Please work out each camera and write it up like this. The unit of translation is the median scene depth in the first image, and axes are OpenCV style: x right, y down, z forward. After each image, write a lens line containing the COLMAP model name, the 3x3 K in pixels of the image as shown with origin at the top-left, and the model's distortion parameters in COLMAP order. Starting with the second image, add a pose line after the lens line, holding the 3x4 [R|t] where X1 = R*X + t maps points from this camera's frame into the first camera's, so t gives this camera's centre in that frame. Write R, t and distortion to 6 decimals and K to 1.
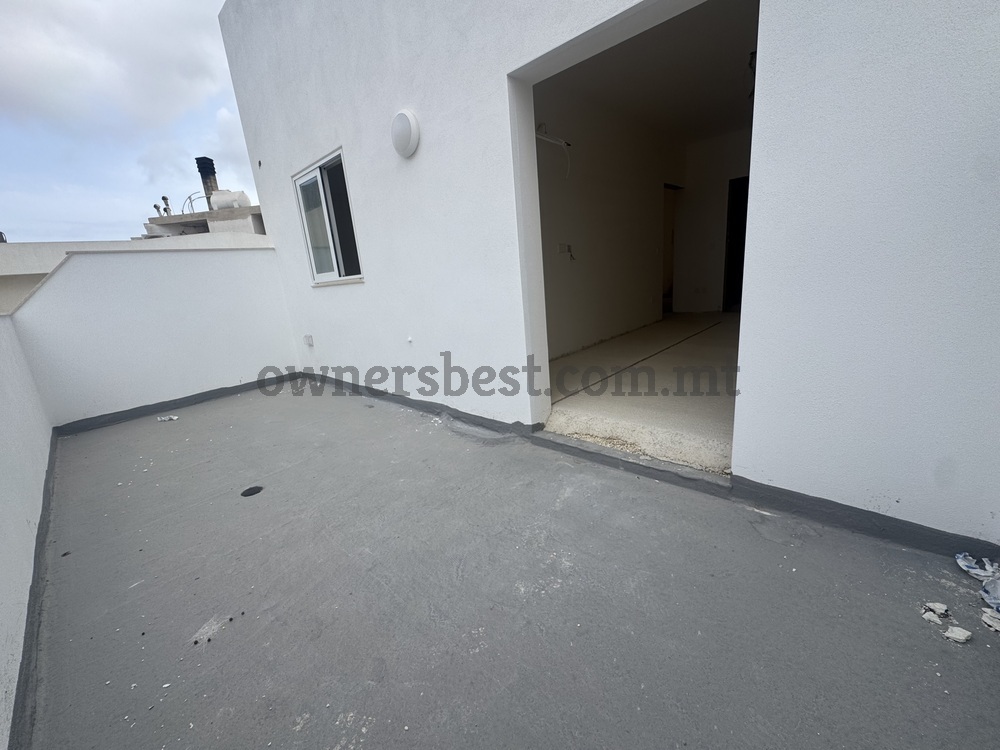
lens RADIAL K [[402.7, 0, 500.9], [0, 402.7, 376.8], [0, 0, 1]] dist [0.000535, 0.000007]
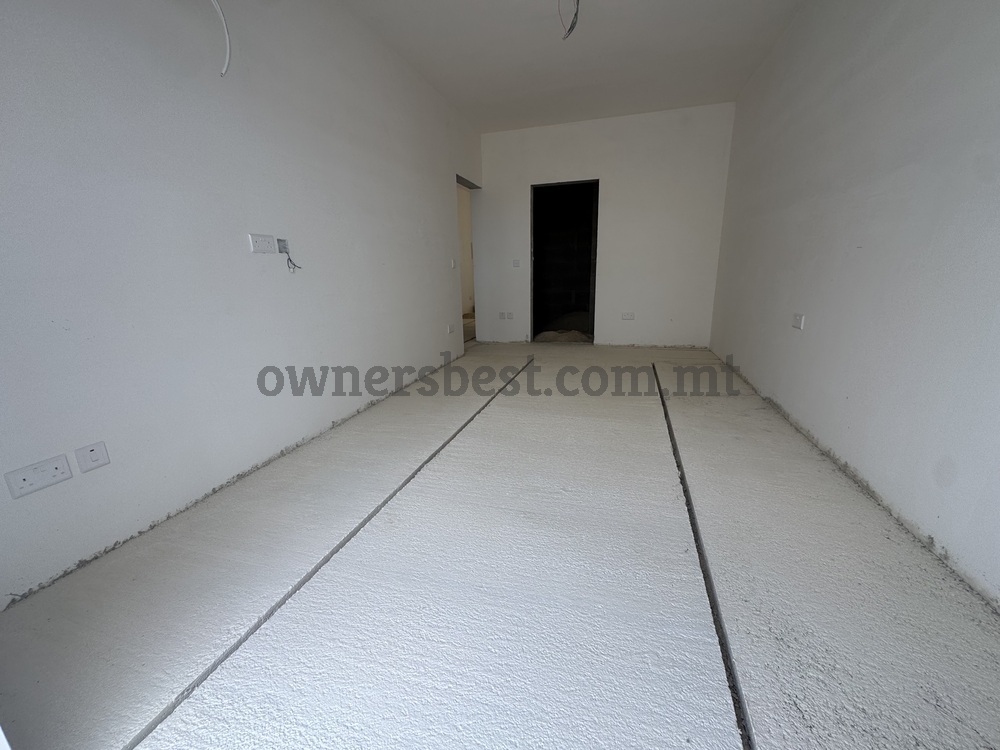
lens RADIAL K [[402.7, 0, 502.3], [0, 402.7, 374.0], [0, 0, 1]] dist [0.000535, 0.000007]
pose [[0.892844, -0.043958, 0.448215, 0.121432], [0.053345, 0.998541, -0.008334, -0.091972], [-0.447195, 0.031351, 0.893887, 0.285178]]
